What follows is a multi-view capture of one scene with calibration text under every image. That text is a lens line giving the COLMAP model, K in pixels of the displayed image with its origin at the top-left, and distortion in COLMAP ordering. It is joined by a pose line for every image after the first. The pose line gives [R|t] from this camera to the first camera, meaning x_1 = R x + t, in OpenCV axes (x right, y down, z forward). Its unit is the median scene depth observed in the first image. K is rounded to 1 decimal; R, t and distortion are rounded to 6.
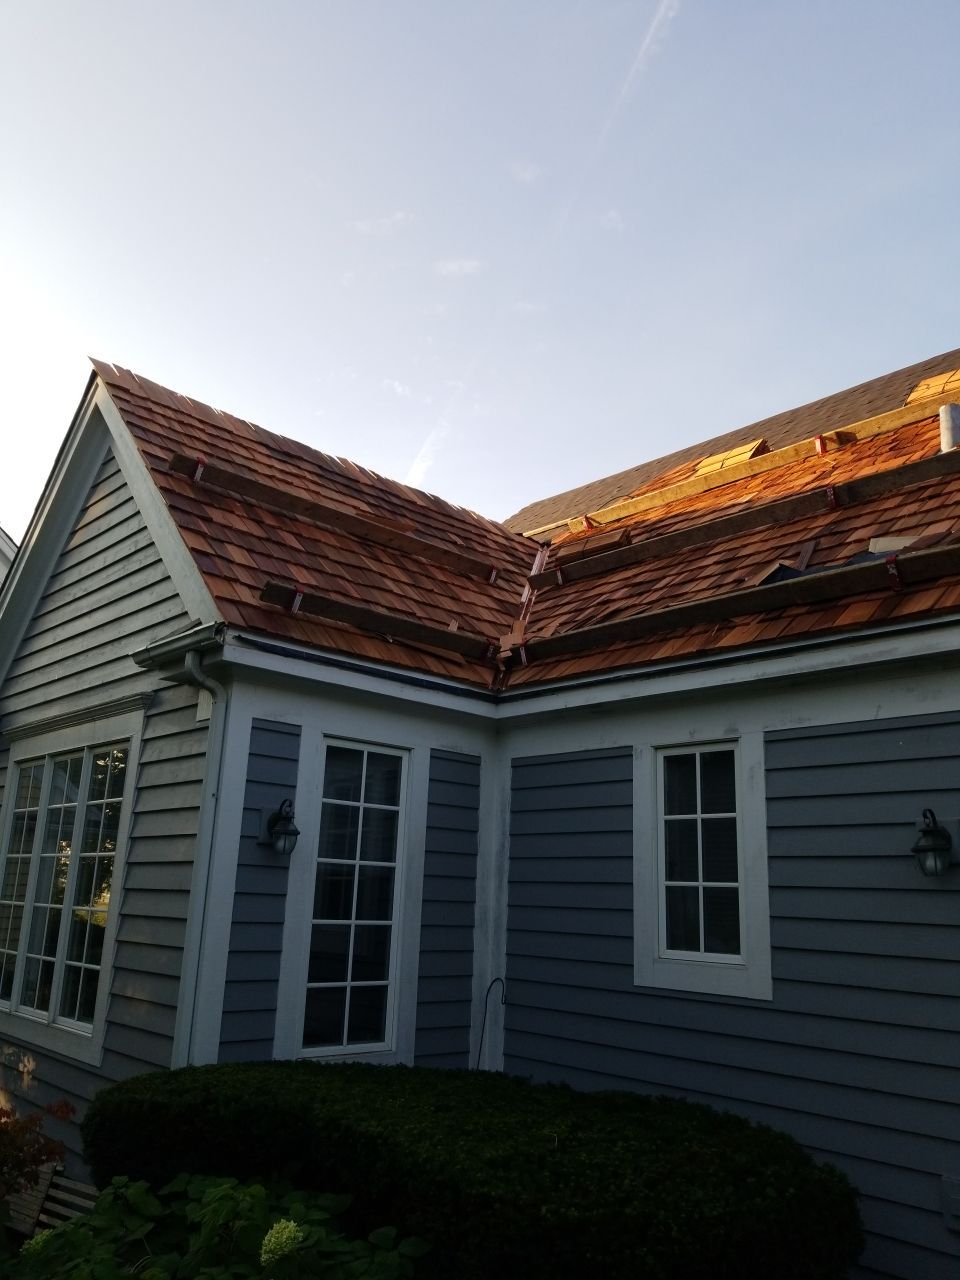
lens RADIAL K [[987.9, 0, 476.4], [0, 987.9, 651.6], [0, 0, 1]] dist [0.054752, -0.094708]
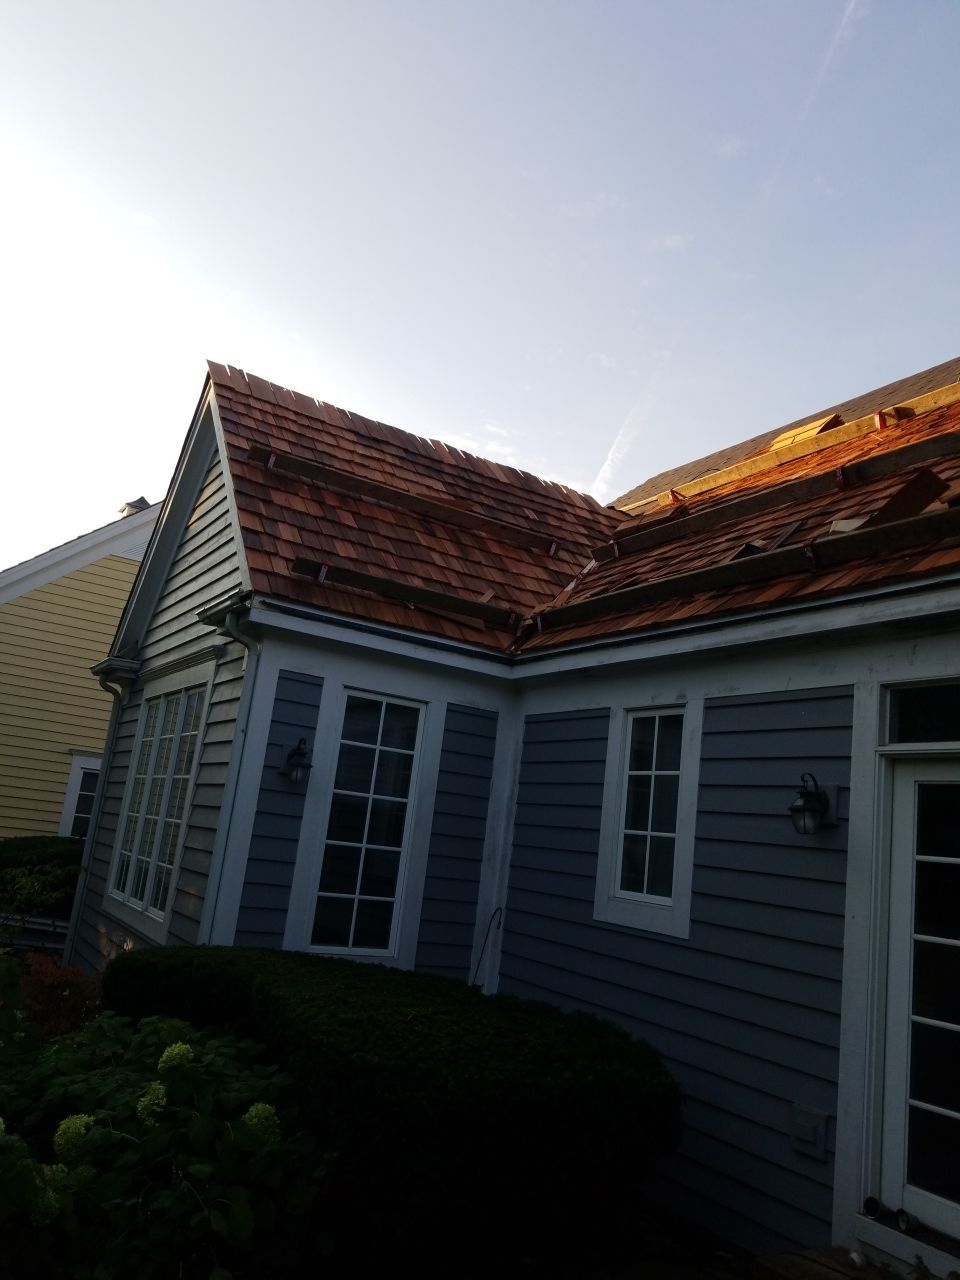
lens RADIAL K [[987.9, 0, 473.5], [0, 987.9, 637.8], [0, 0, 1]] dist [0.054752, -0.094708]
pose [[0.973940, 0.029075, -0.224933, 0.247519], [-0.023552, 0.999353, 0.027201, -0.008893], [0.225578, -0.021194, 0.973994, -0.106421]]
